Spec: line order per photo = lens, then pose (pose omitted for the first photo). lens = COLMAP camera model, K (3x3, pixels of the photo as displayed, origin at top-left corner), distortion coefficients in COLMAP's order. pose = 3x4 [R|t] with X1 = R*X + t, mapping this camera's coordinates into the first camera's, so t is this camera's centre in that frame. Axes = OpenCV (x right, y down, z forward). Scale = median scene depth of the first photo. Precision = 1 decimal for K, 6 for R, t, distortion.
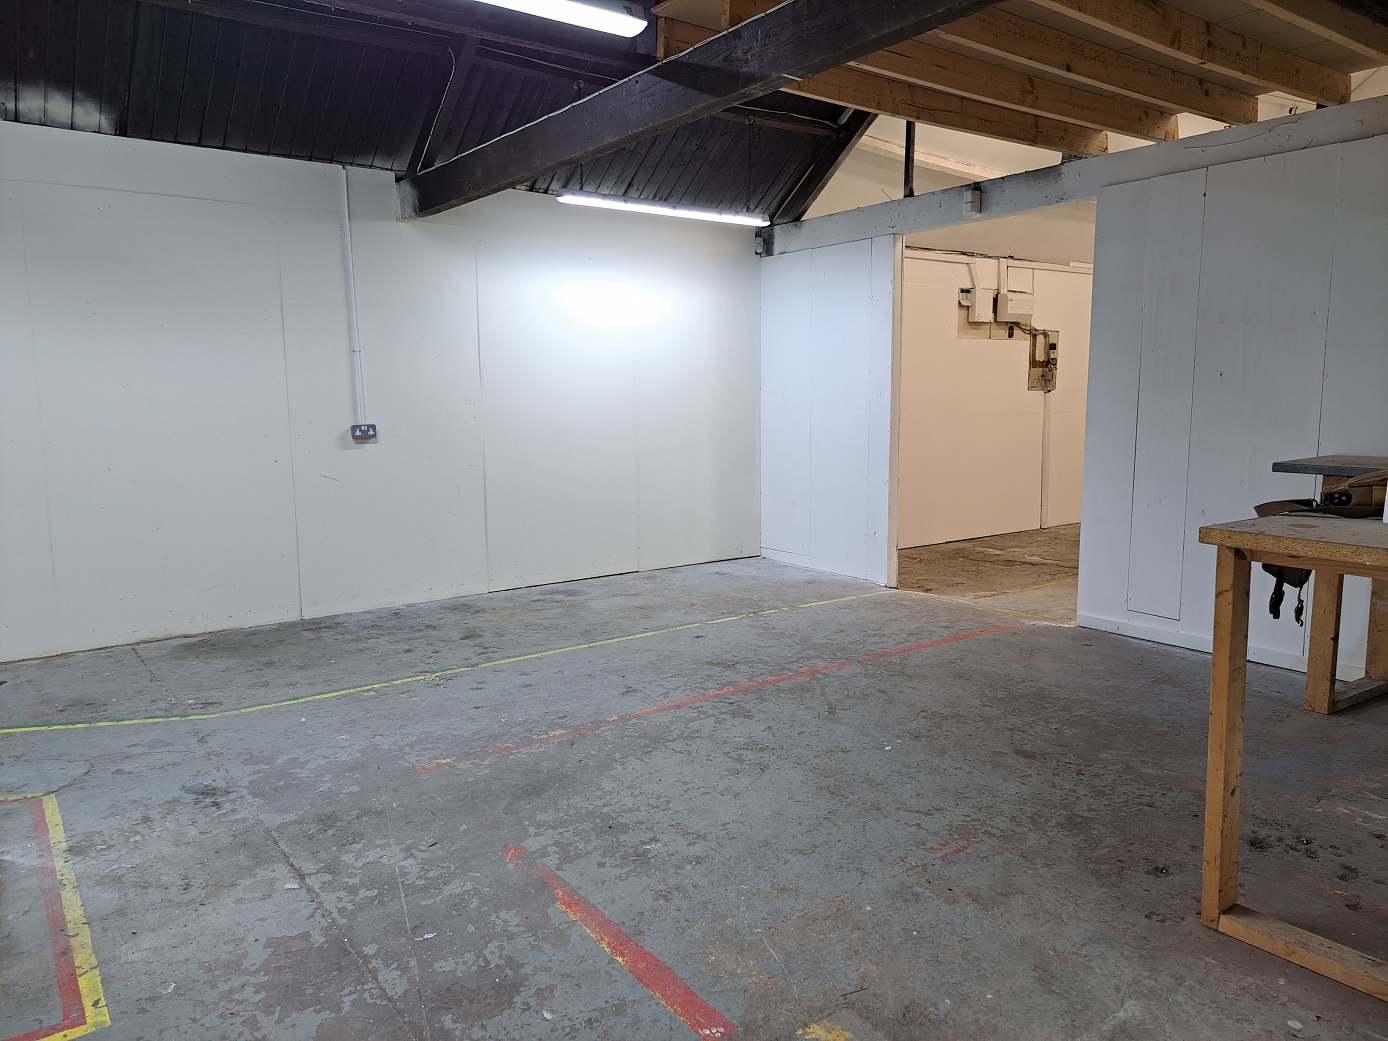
lens RADIAL K [[1017.9, 0, 719.4], [0, 1017.9, 514.1], [0, 0, 1]] dist [0.027269, -0.023343]
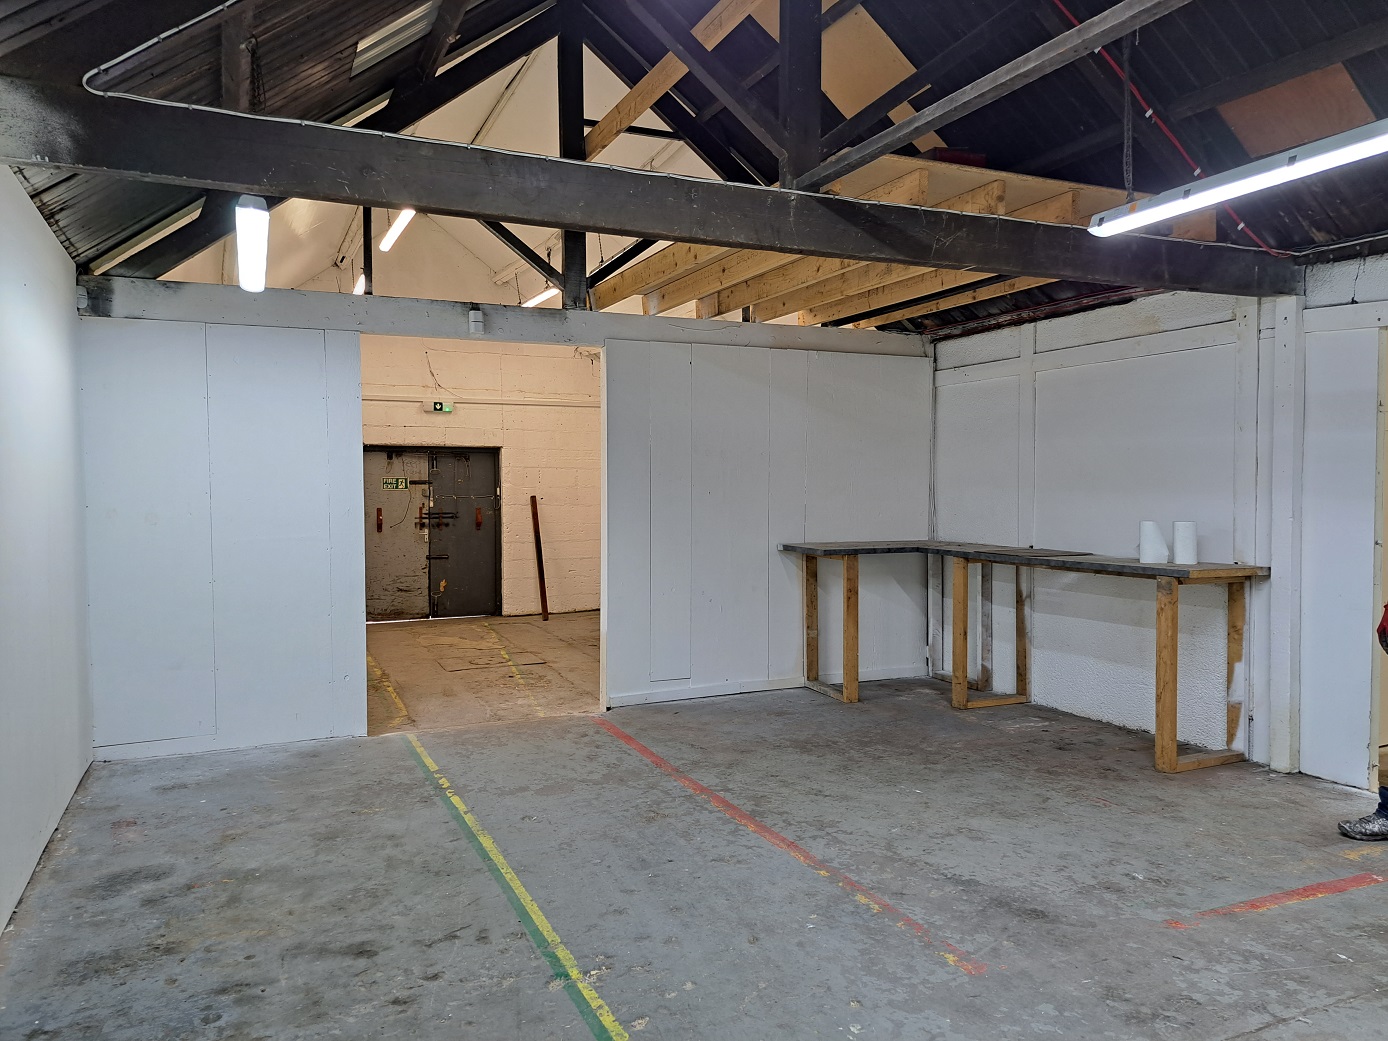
lens RADIAL K [[1017.9, 0, 719.4], [0, 1017.9, 514.1], [0, 0, 1]] dist [0.027269, -0.023343]
pose [[0.206131, -0.033678, 0.977945, -1.011341], [0.131455, 0.991301, 0.006430, -0.132146], [-0.969654, 0.127230, 0.208765, 0.880736]]
